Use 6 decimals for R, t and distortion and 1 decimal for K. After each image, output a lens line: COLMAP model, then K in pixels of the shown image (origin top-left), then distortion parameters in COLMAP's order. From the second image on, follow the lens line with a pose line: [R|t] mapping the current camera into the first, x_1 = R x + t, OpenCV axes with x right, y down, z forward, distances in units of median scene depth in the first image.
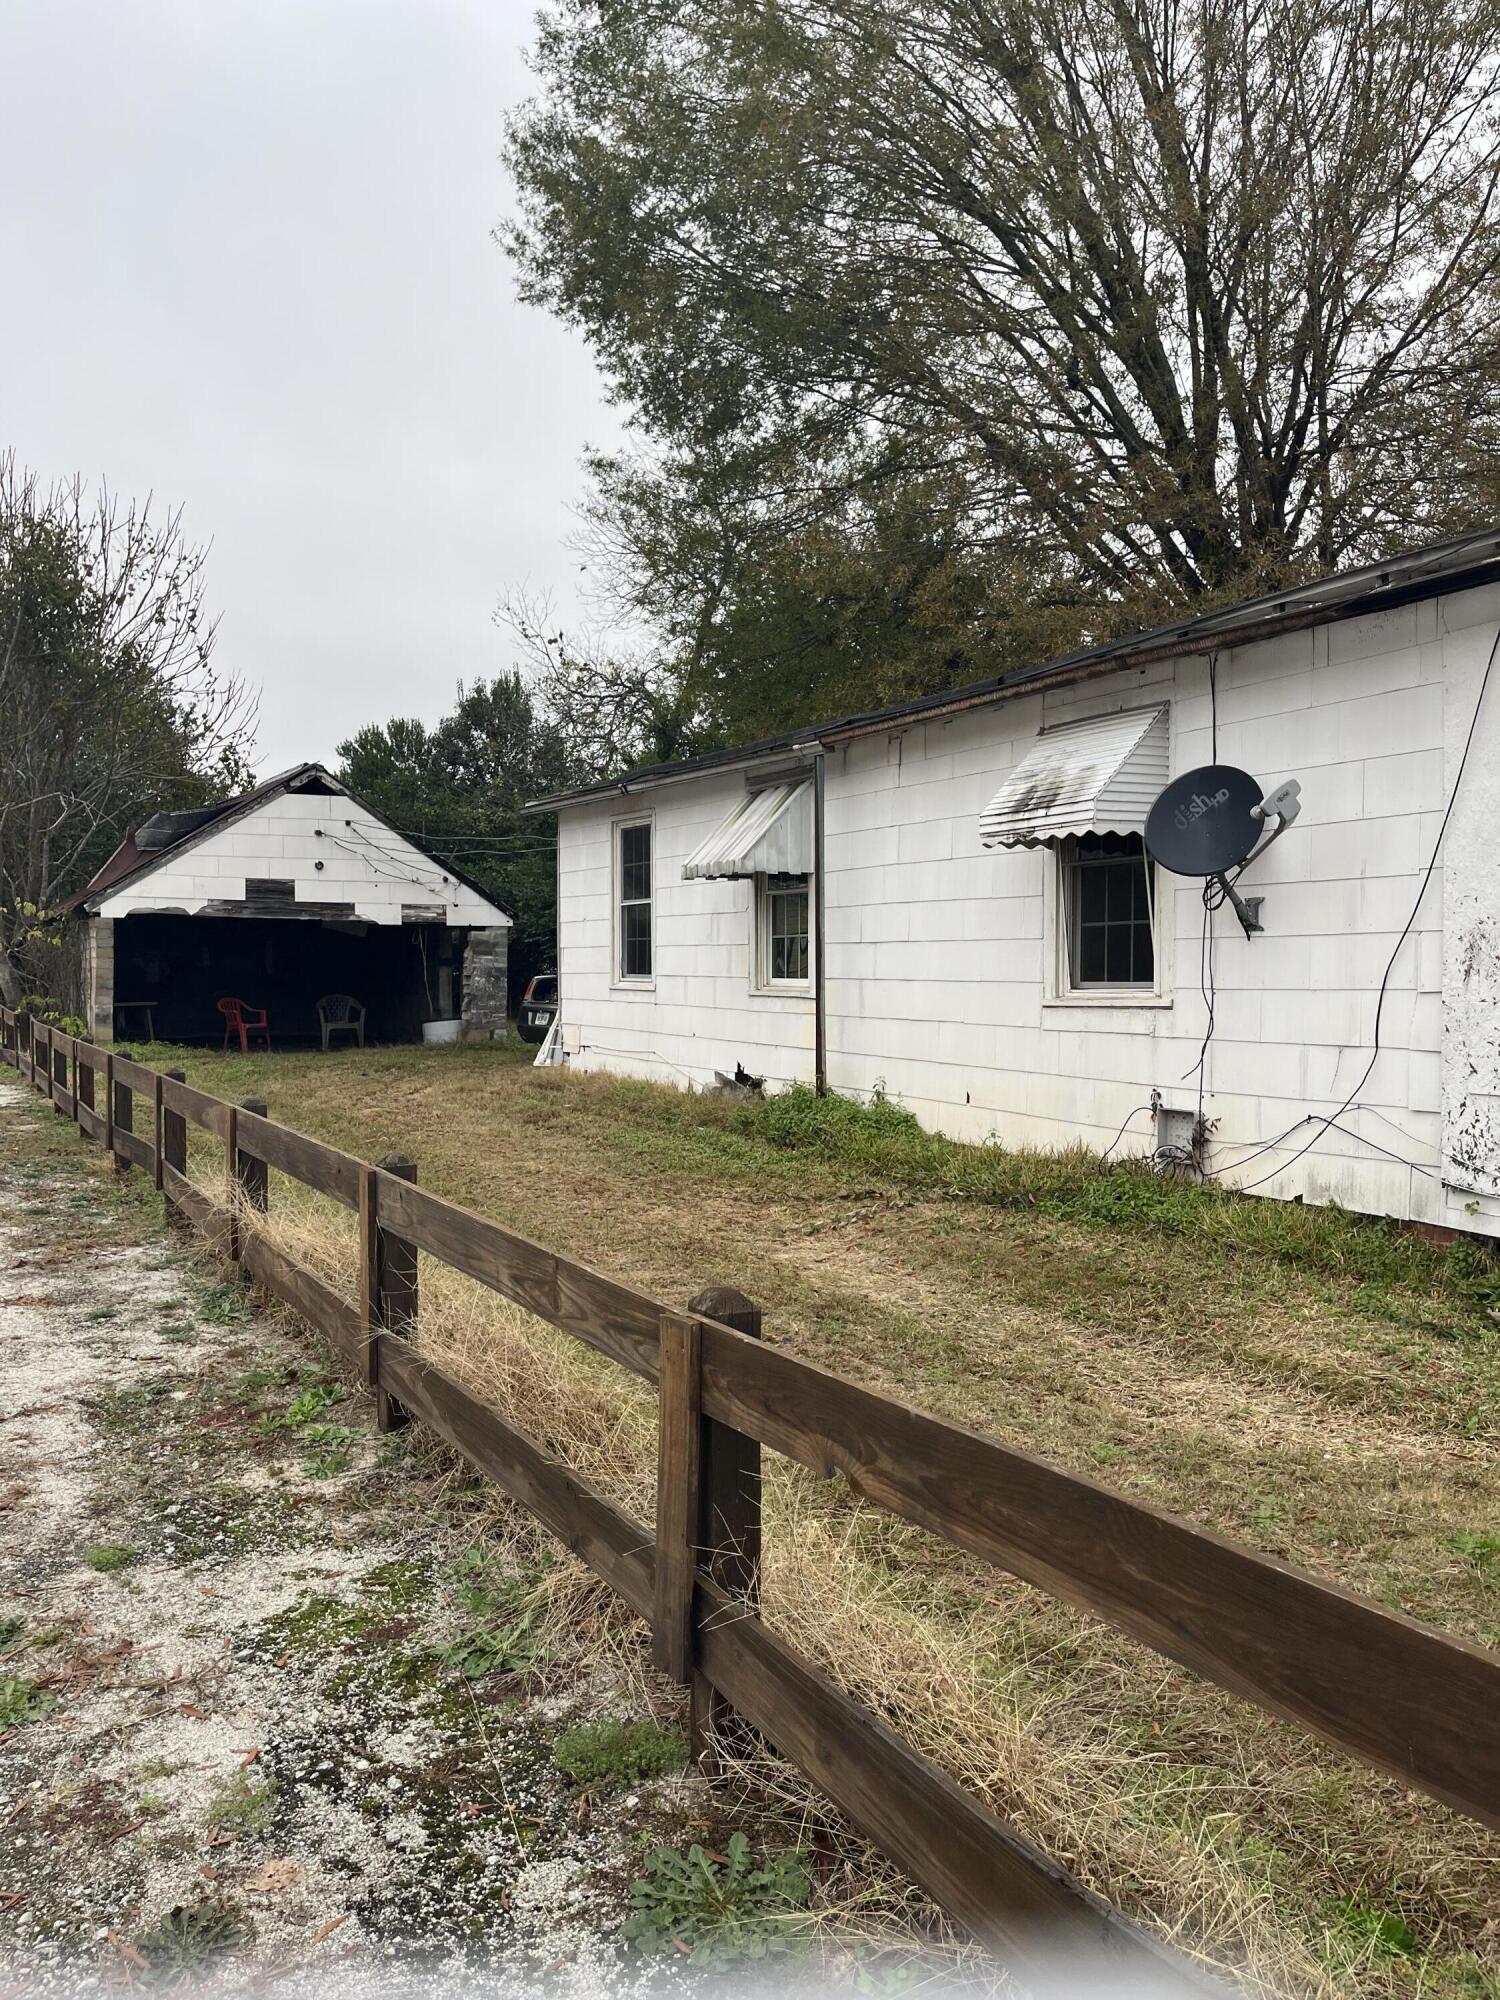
lens RADIAL K [[1519.9, 0, 757.1], [0, 1519.9, 1020.6], [0, 0, 1]] dist [0.077894, -0.107855]
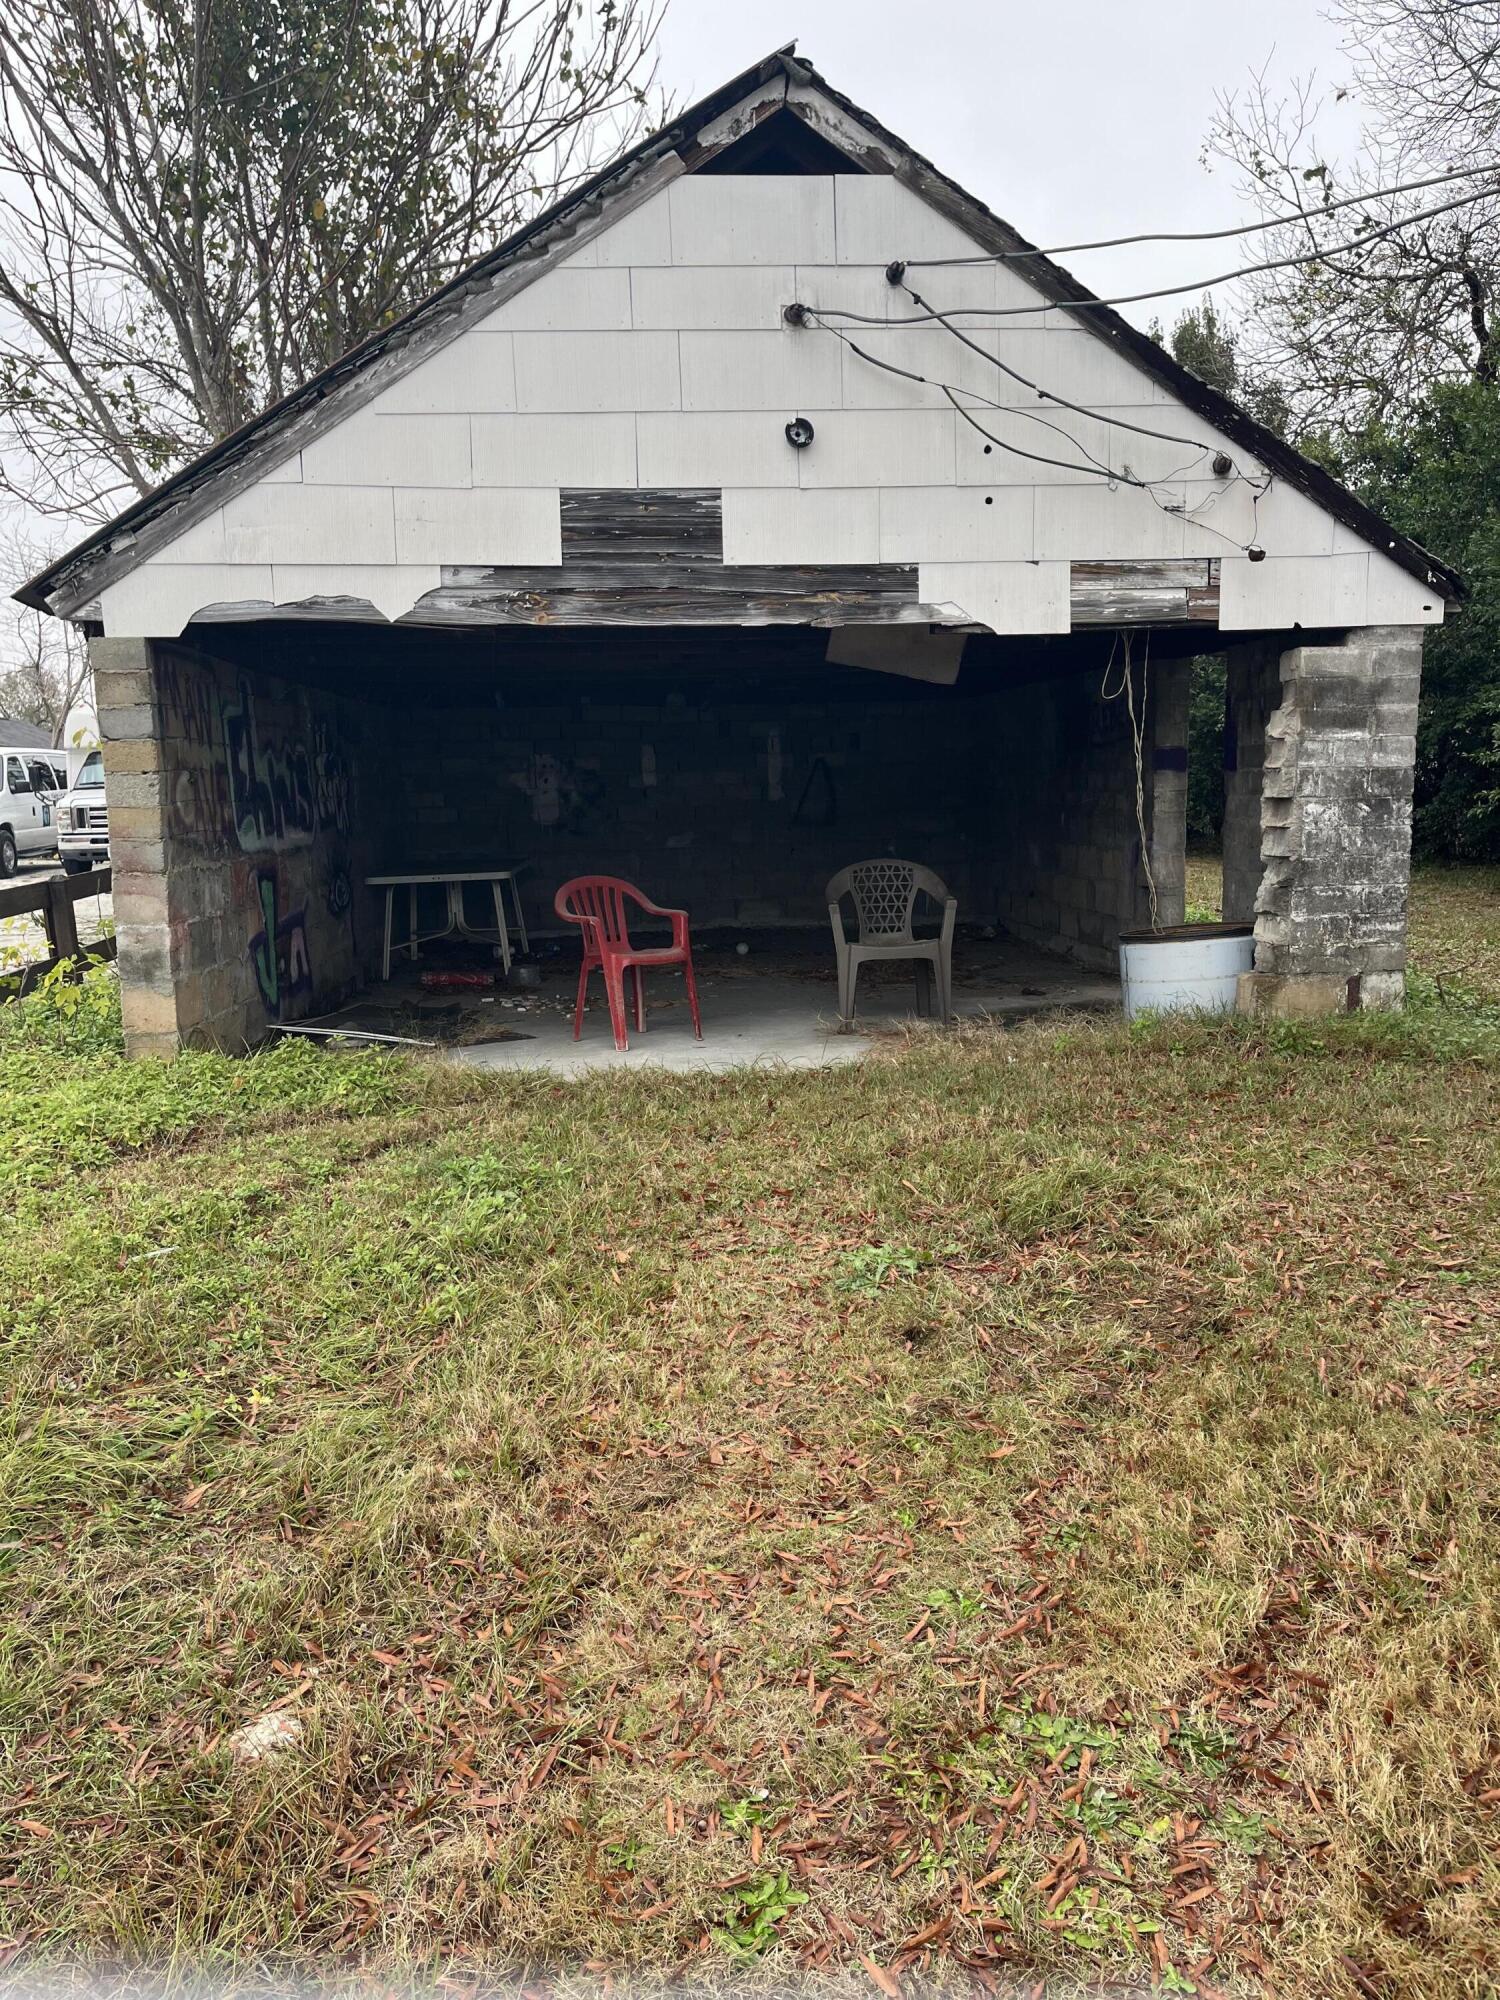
lens RADIAL K [[1540.4, 0, 757.5], [0, 1540.4, 1009.9], [0, 0, 1]] dist [0.030525, -0.005263]
pose [[0.921828, 0.031515, -0.386316, -0.169639], [0.012951, 0.993628, 0.111964, -0.024089], [0.387383, -0.108214, 0.915546, 0.689255]]
